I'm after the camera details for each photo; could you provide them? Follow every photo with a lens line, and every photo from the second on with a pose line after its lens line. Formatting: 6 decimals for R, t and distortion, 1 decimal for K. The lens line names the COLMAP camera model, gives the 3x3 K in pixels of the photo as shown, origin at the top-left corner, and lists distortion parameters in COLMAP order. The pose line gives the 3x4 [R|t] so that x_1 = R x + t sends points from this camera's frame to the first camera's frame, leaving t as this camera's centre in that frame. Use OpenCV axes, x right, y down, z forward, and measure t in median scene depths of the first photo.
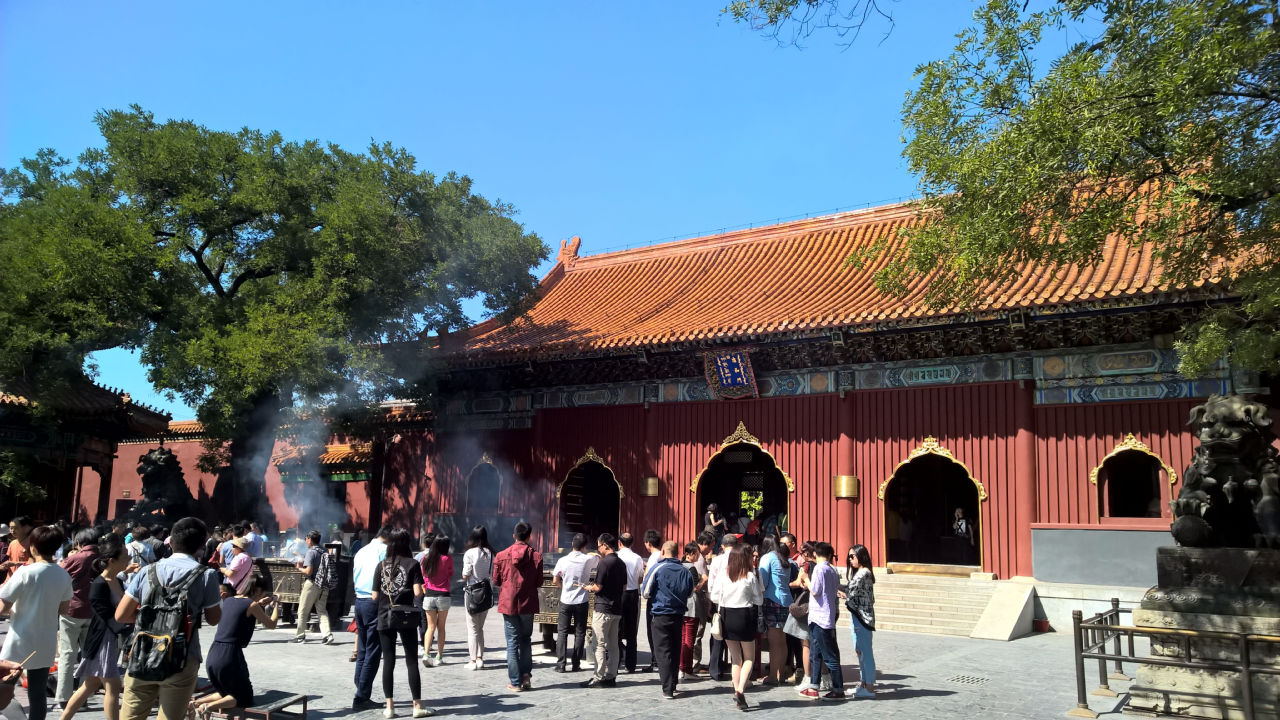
lens RADIAL K [[981.5, 0, 610.1], [0, 981.5, 416.0], [0, 0, 1]] dist [0.098202, -0.099025]
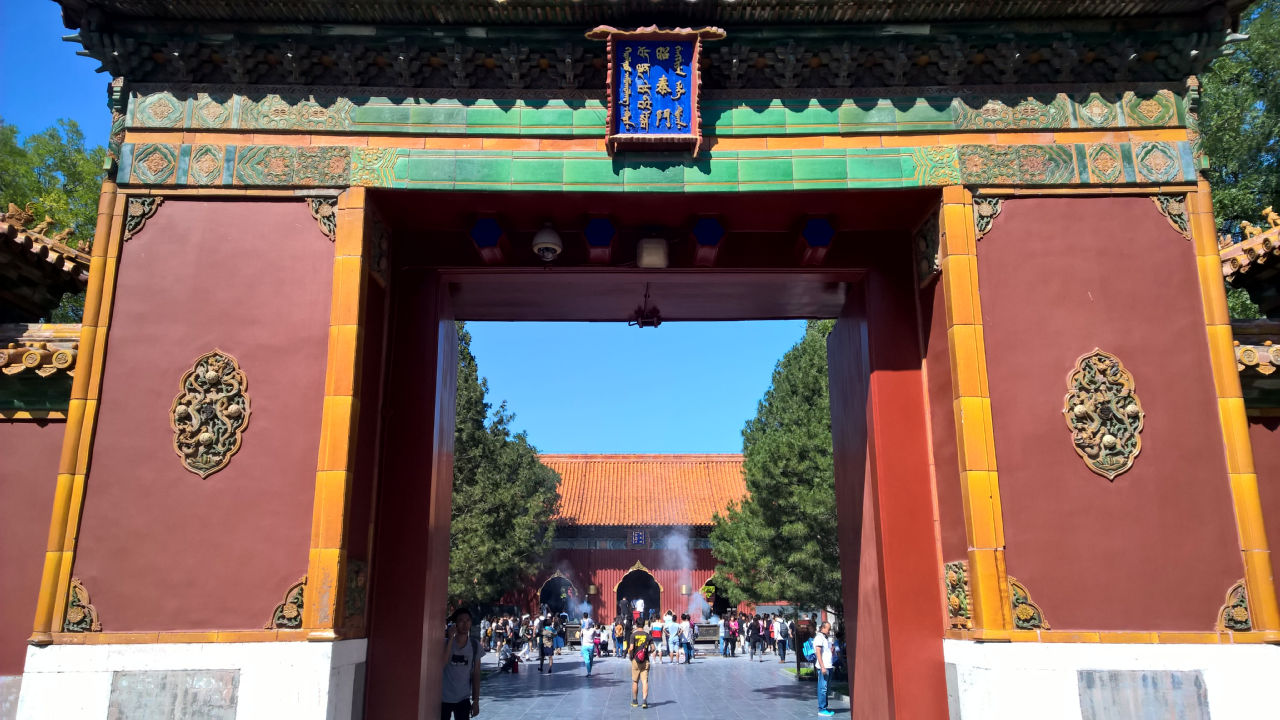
lens RADIAL K [[976.9, 0, 633.5], [0, 976.9, 383.8], [0, 0, 1]] dist [0.091824, -0.102287]
pose [[0.826925, 0.105349, 0.552355, -1.217832], [-0.045559, 0.991616, -0.120922, -0.129272], [-0.560463, 0.074829, 0.824792, -0.927095]]
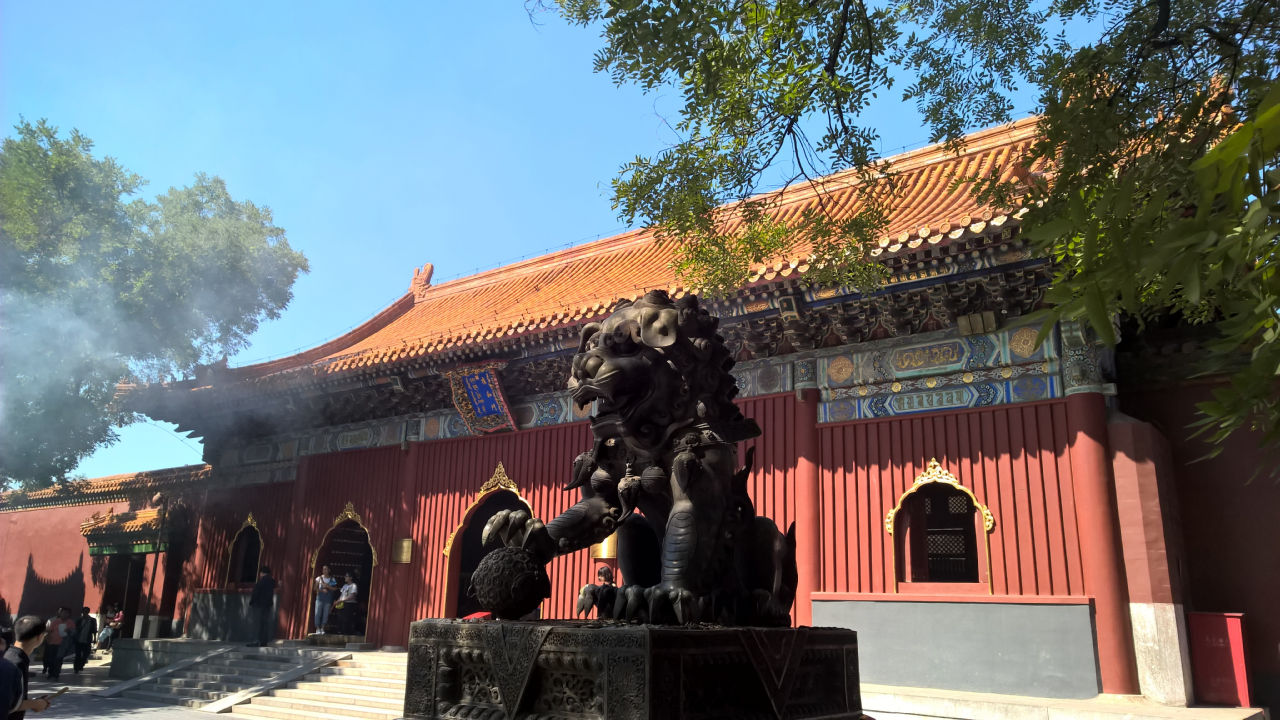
lens RADIAL K [[976.9, 0, 633.5], [0, 976.9, 383.8], [0, 0, 1]] dist [0.091824, -0.102287]
pose [[0.996934, -0.018336, -0.076071, 0.308361], [0.009439, 0.993238, -0.115714, 0.035934], [0.077679, 0.114641, 0.990365, 0.255704]]
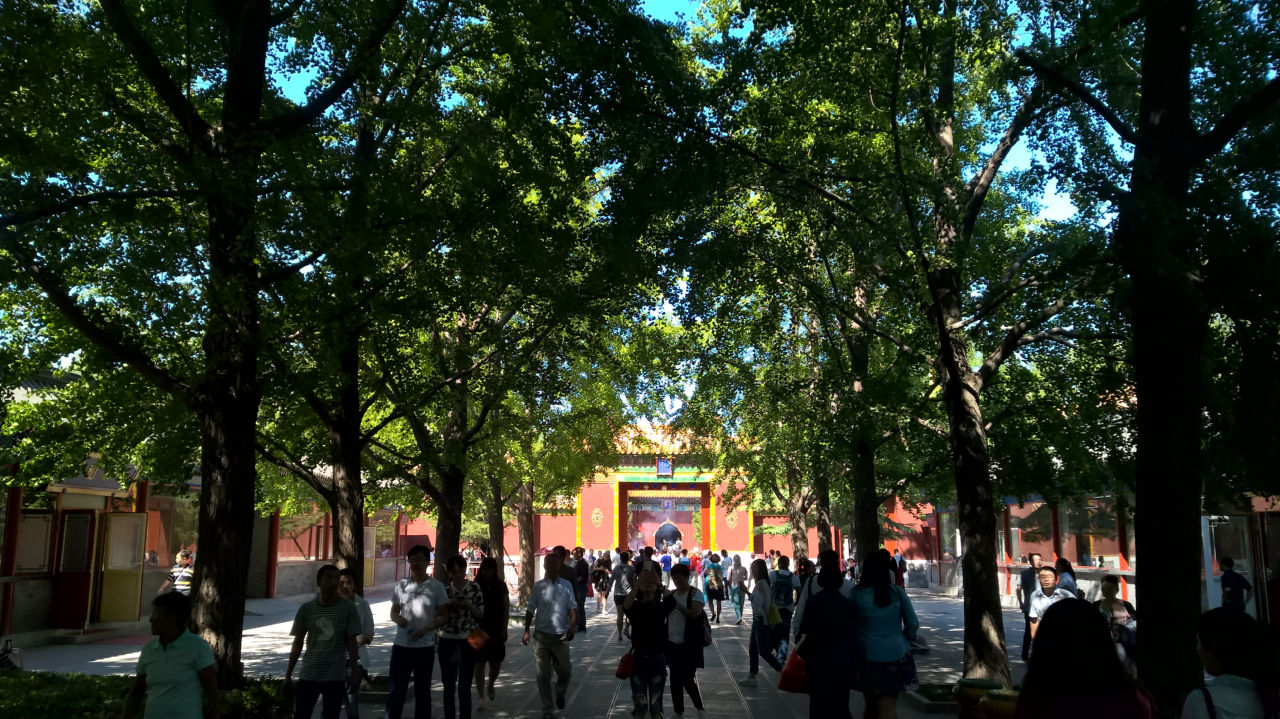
lens RADIAL K [[976.9, 0, 633.5], [0, 976.9, 383.3], [0, 0, 1]] dist [0.091824, -0.102287]
pose [[0.845770, 0.070029, 0.528932, -2.131373], [-0.046134, 0.997235, -0.058262, -0.304852], [-0.531550, 0.024874, 0.846662, -2.283839]]
